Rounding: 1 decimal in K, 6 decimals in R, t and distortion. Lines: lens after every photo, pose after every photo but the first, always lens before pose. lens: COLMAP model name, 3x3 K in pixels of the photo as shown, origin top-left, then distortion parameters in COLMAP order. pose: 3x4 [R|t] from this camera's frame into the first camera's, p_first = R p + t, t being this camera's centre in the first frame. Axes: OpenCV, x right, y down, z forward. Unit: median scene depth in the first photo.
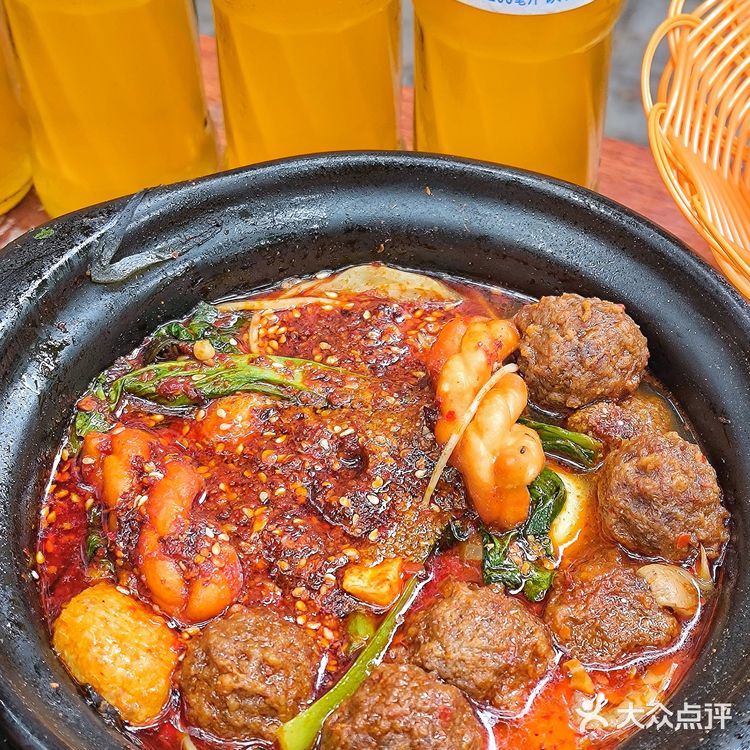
lens RADIAL K [[1418.7, 0, 375.0], [0, 1418.7, 375.0], [0, 0, 1]] dist [-0.014796, -0.130811]
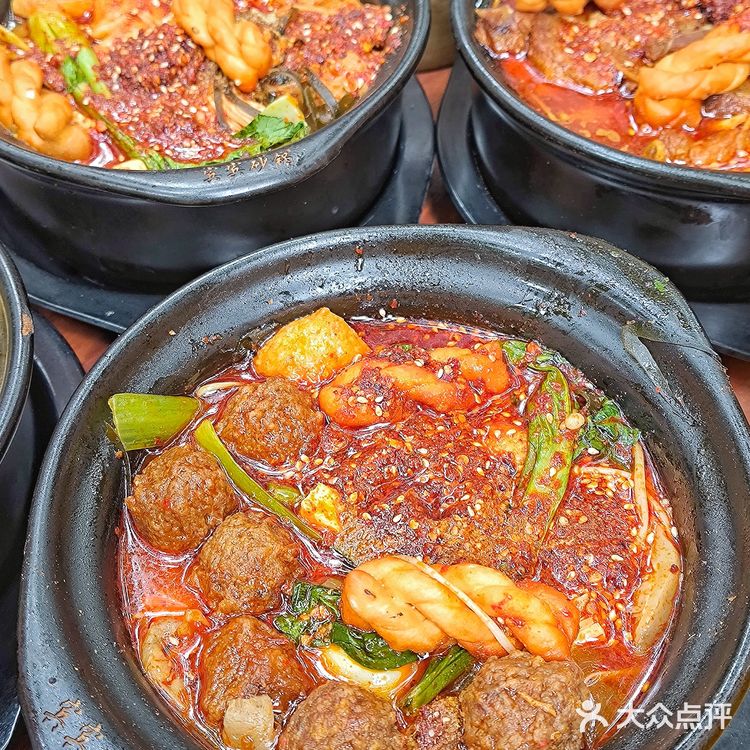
lens RADIAL K [[1079.7, 0, 358.9], [0, 1079.7, 375.5], [0, 0, 1]] dist [0.070983, 0.015318]
pose [[-0.210070, 0.780607, -0.588663, 0.441309], [-0.726331, 0.278437, 0.628424, -0.489579], [0.654457, 0.559577, 0.508488, 0.421713]]
